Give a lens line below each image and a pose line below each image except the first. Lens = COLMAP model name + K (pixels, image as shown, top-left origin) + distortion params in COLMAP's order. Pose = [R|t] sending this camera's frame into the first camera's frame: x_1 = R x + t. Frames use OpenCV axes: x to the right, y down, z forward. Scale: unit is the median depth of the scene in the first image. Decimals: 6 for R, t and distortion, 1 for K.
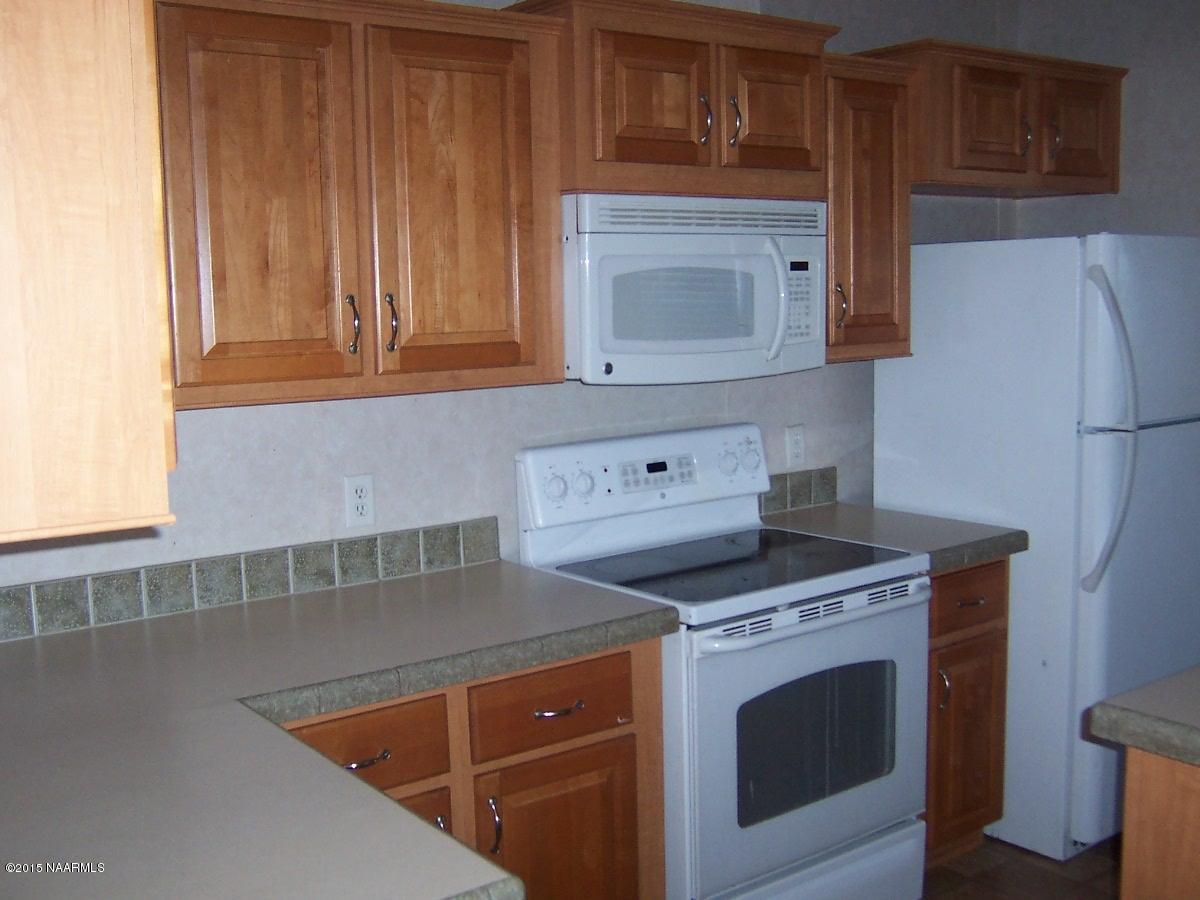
lens RADIAL K [[1298.4, 0, 598.3], [0, 1298.4, 465.6], [0, 0, 1]] dist [-0.139786, 0.206023]
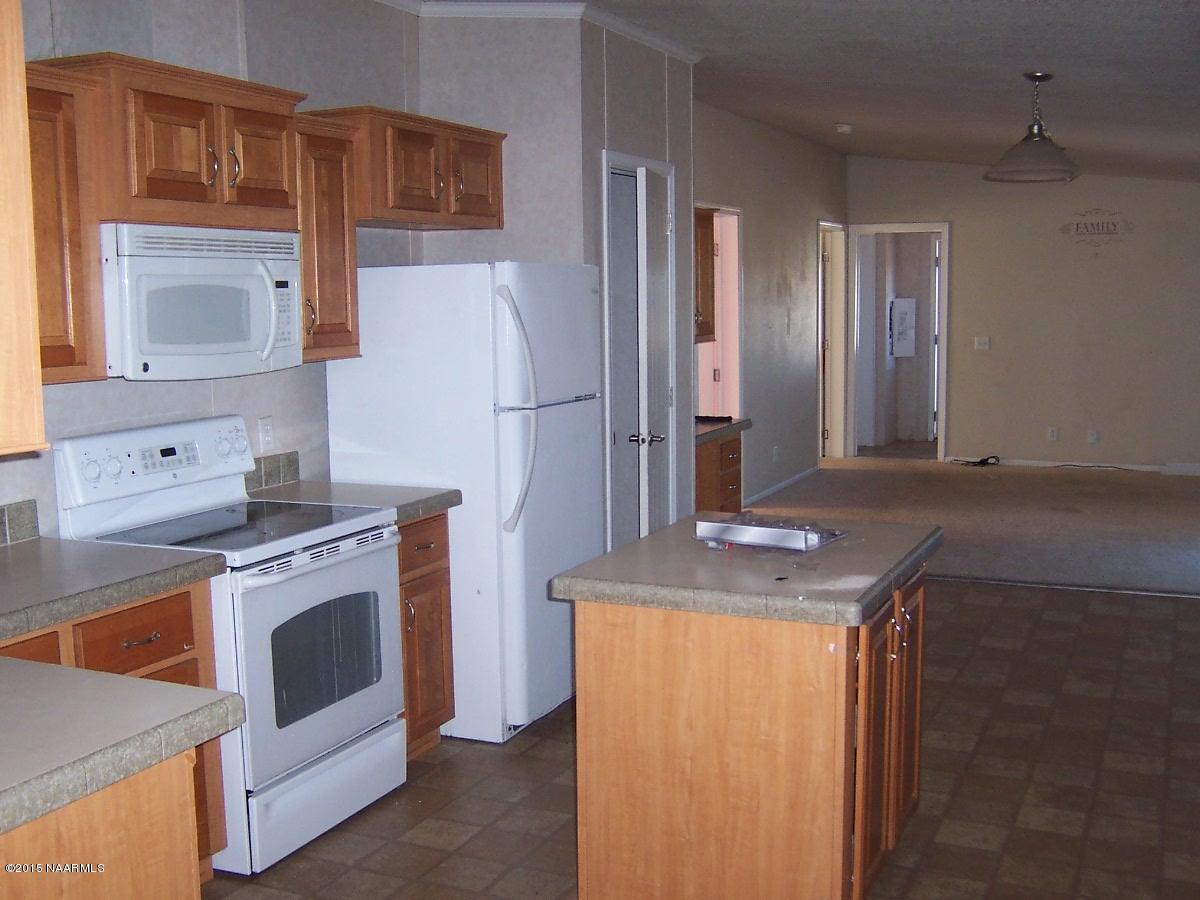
lens RADIAL K [[1298.4, 0, 598.3], [0, 1298.4, 465.6], [0, 0, 1]] dist [-0.139786, 0.206023]
pose [[0.876615, -0.049481, 0.478642, -0.181240], [0.056753, 0.998388, -0.000730, 0.038555], [-0.477834, 0.027805, 0.878010, -0.232871]]
